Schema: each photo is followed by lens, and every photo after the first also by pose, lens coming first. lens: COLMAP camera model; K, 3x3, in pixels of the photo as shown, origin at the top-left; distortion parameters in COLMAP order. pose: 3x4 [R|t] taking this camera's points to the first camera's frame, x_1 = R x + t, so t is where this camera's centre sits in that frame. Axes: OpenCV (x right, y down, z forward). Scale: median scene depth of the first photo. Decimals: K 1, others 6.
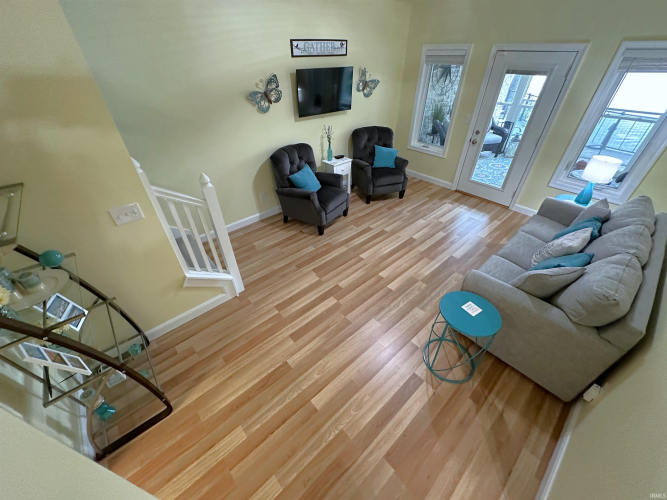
lens RADIAL K [[266.6, 0, 333.7], [0, 266.6, 250.6], [0, 0, 1]] dist [0.000819, 0.000772]
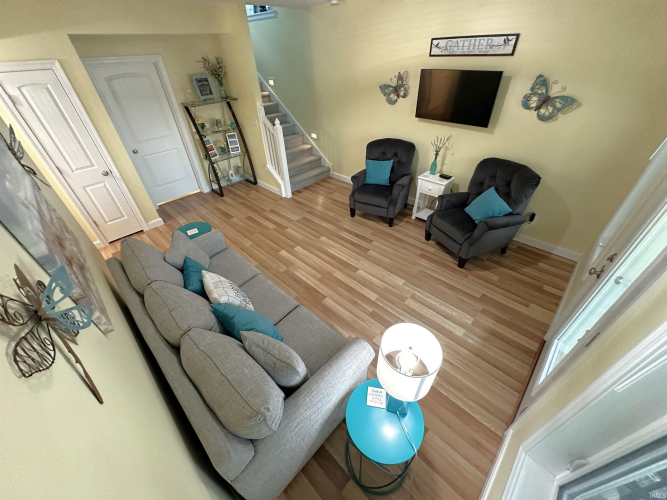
lens RADIAL K [[266.6, 0, 332.5], [0, 266.6, 250.3], [0, 0, 1]] dist [0.000819, 0.000772]
pose [[0.068502, 0.611872, -0.787985, 0.994863], [-0.574200, 0.670085, 0.470405, -0.480767], [0.815844, 0.420237, 0.397239, 0.589155]]
